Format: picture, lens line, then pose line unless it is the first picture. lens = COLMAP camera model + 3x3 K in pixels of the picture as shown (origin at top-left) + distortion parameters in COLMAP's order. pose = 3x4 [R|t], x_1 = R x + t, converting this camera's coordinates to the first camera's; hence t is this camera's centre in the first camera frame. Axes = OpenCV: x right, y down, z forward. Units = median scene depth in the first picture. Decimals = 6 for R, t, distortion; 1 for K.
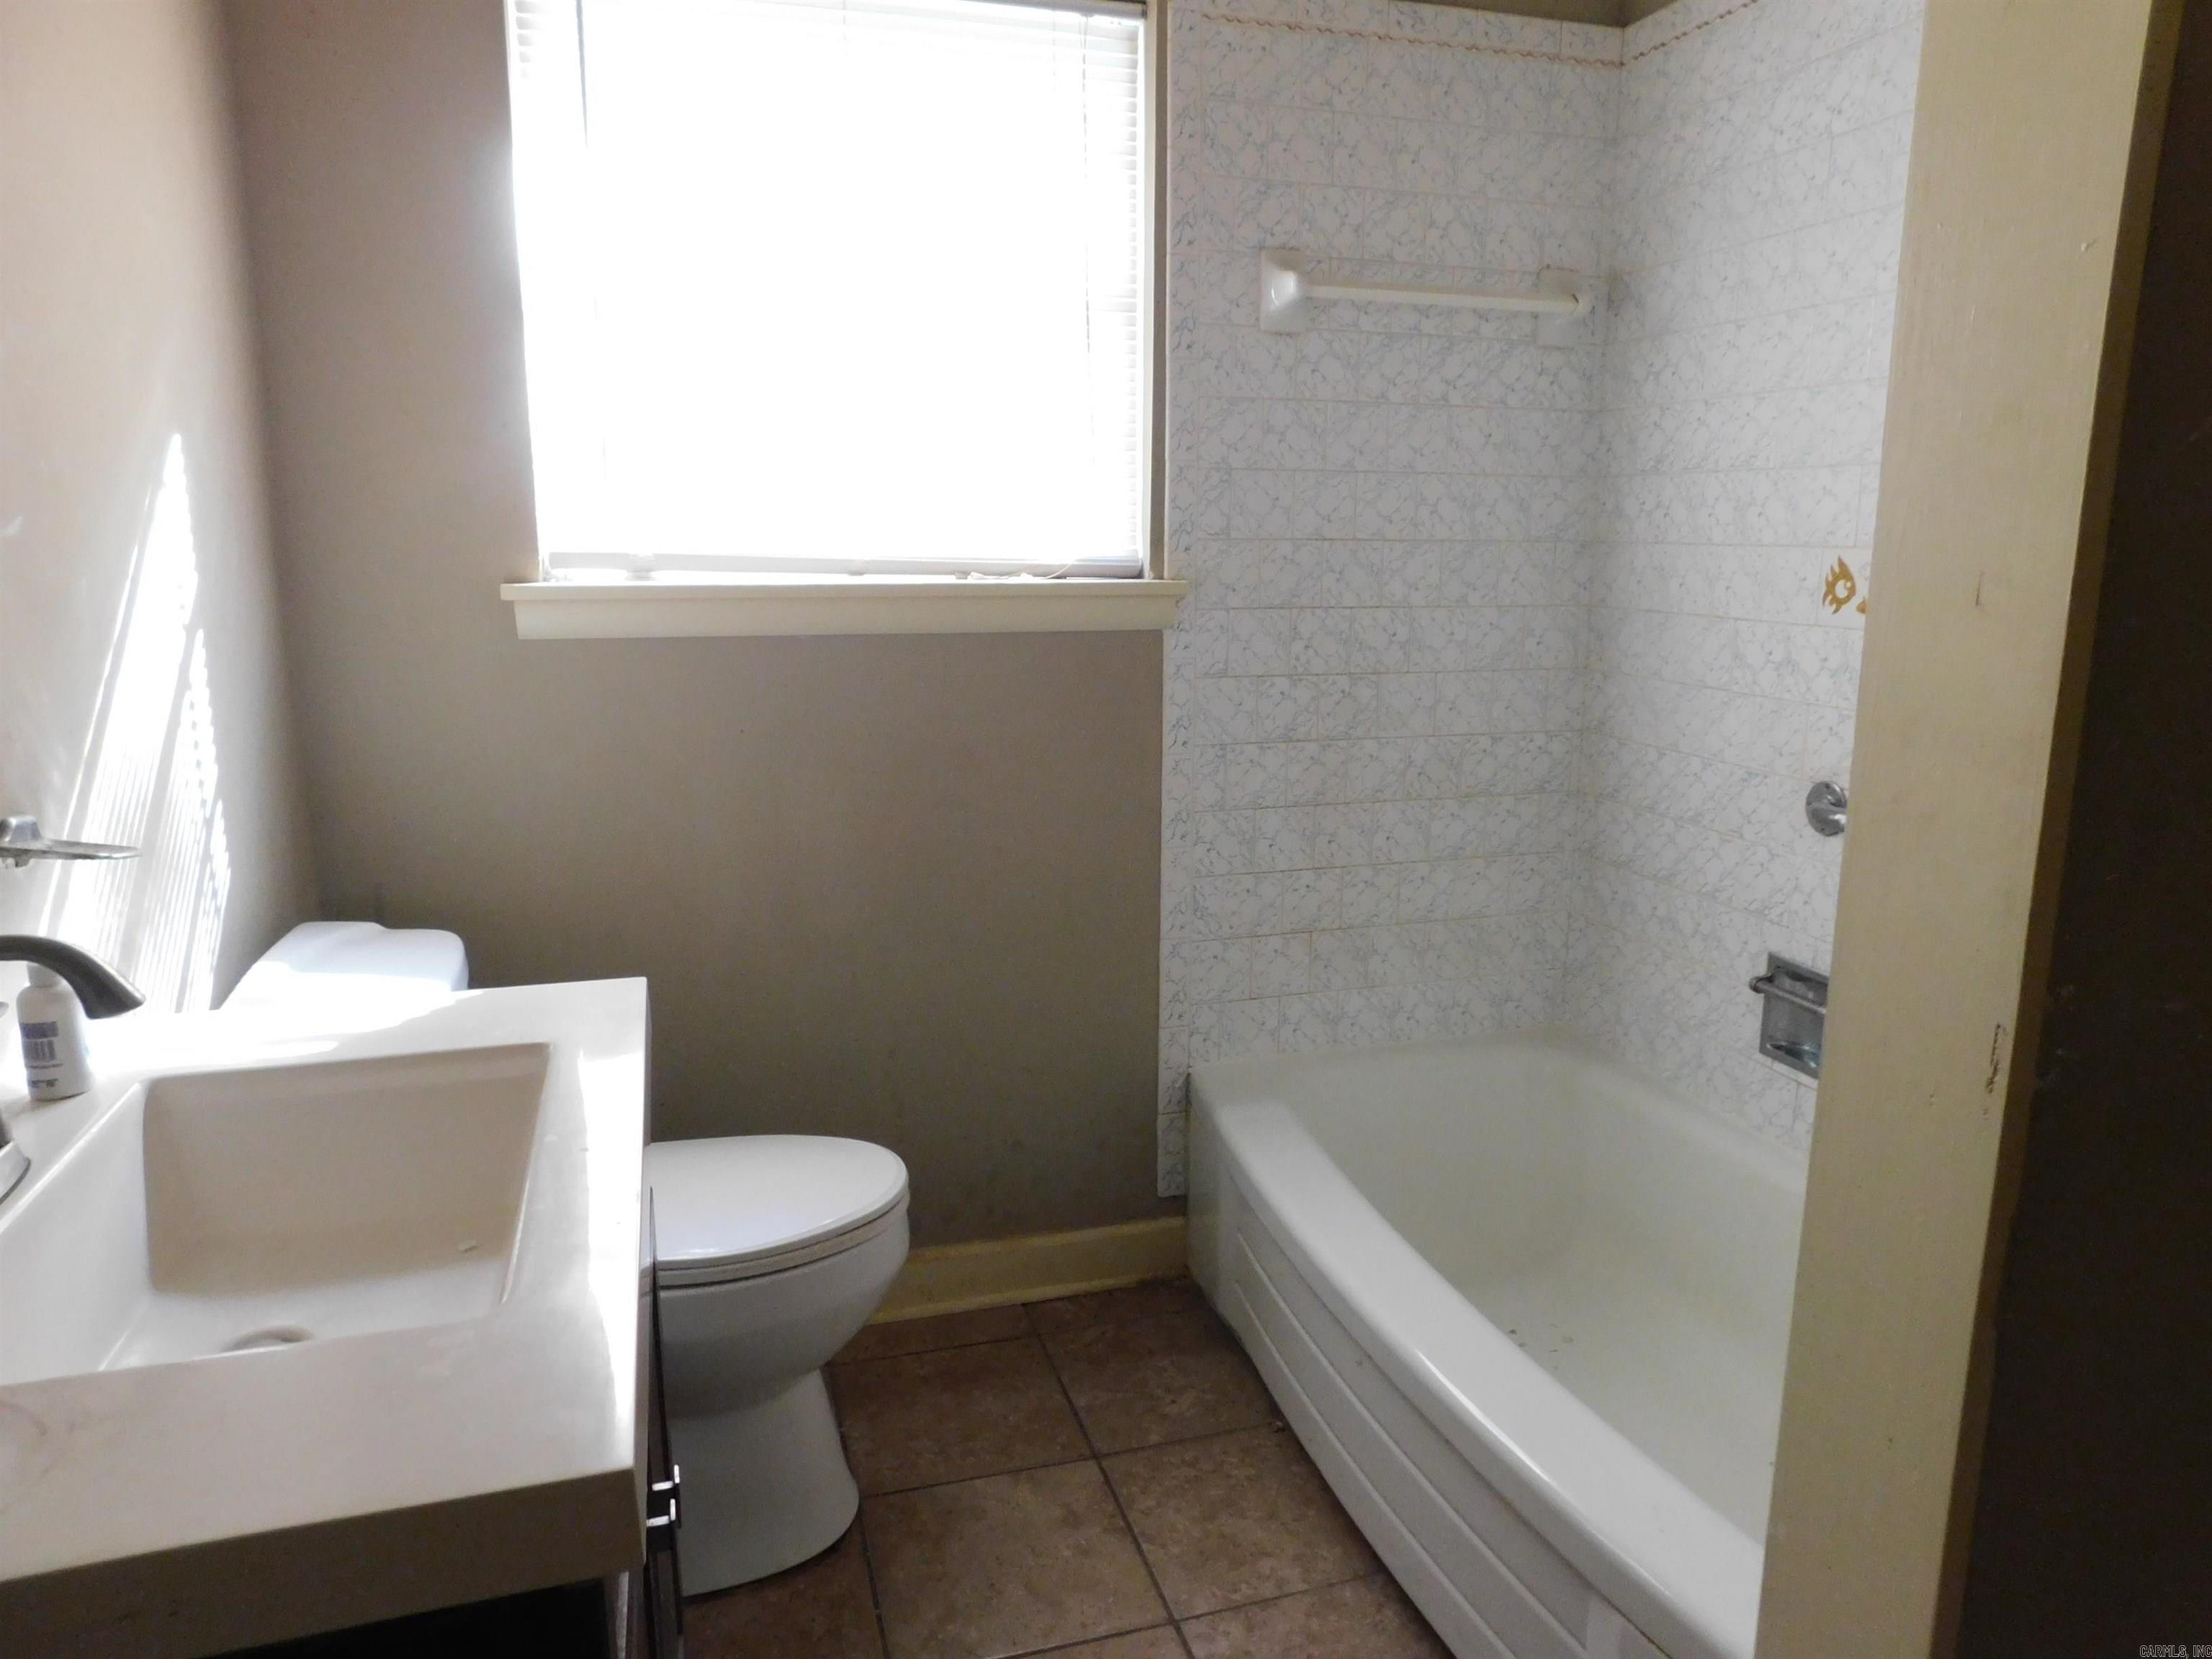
lens RADIAL K [[1463.3, 0, 1098.8], [0, 1463.3, 821.0], [0, 0, 1]] dist [-0.066558, 0.061716]
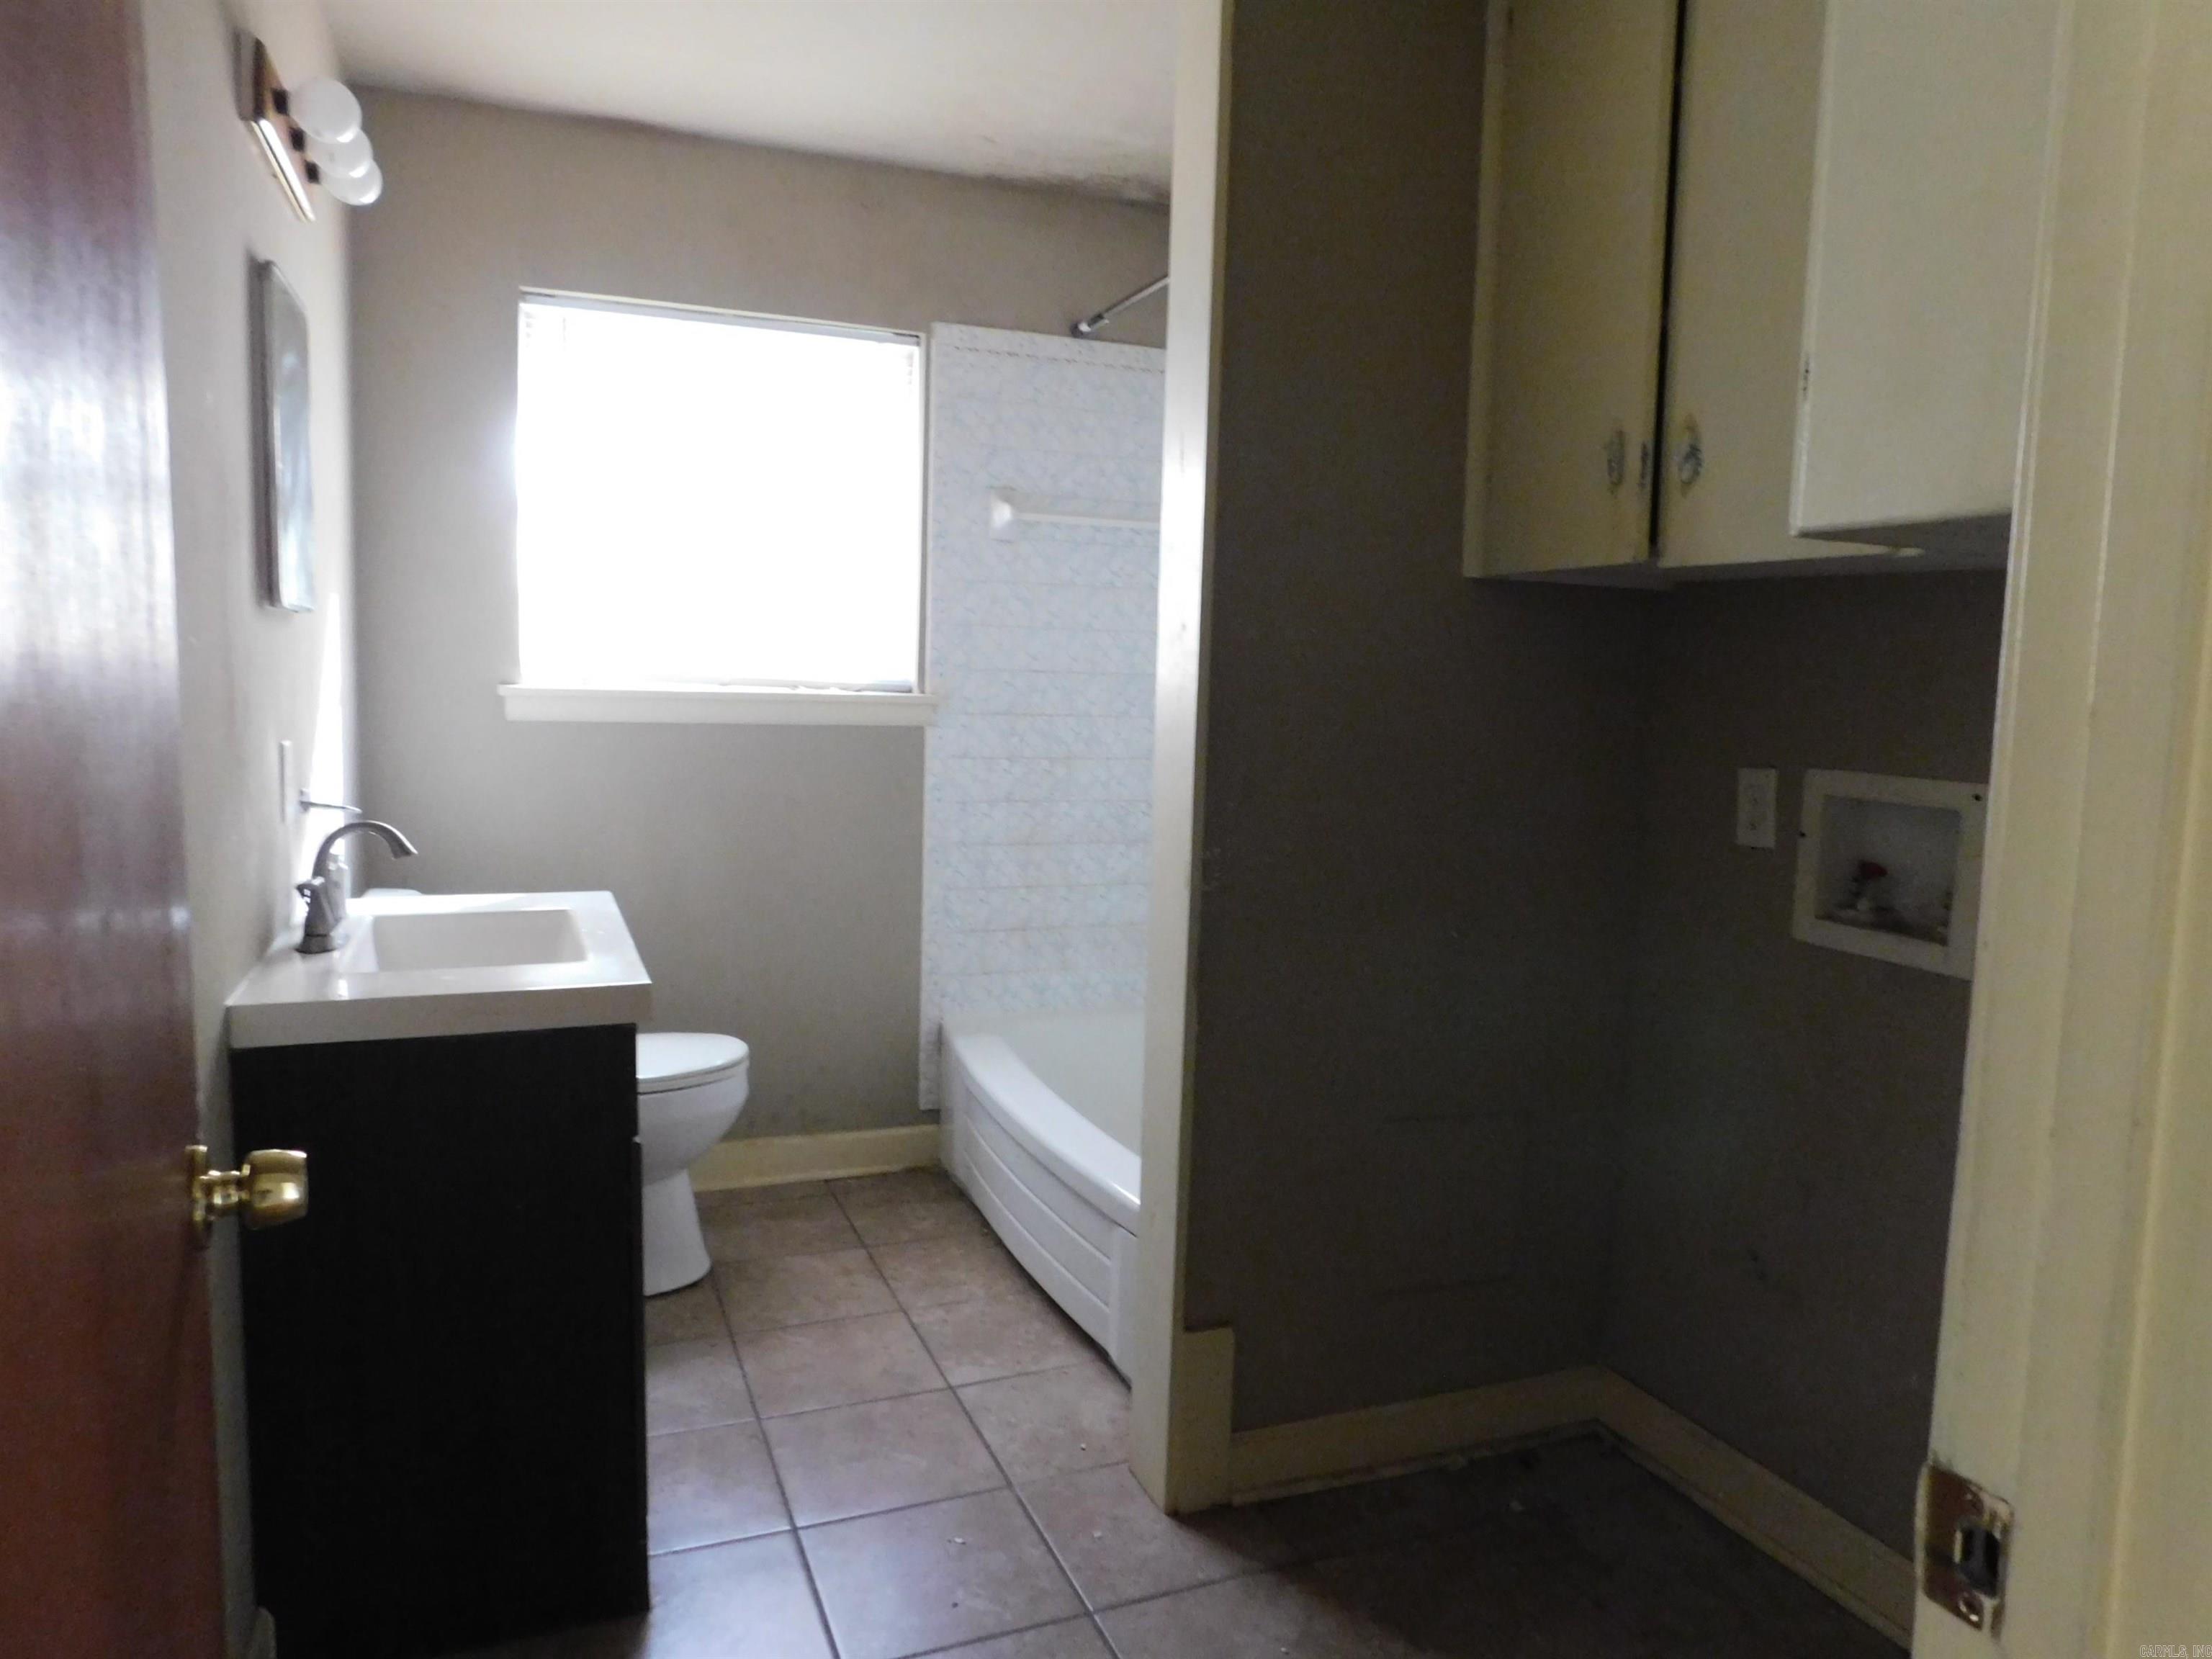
lens RADIAL K [[1463.3, 0, 1098.8], [0, 1463.3, 821.0], [0, 0, 1]] dist [-0.066558, 0.061716]
pose [[0.994693, 0.017431, 0.101397, 0.071626], [-0.009103, 0.996589, -0.082022, 0.093757], [-0.102481, 0.080664, 0.991459, -0.542561]]
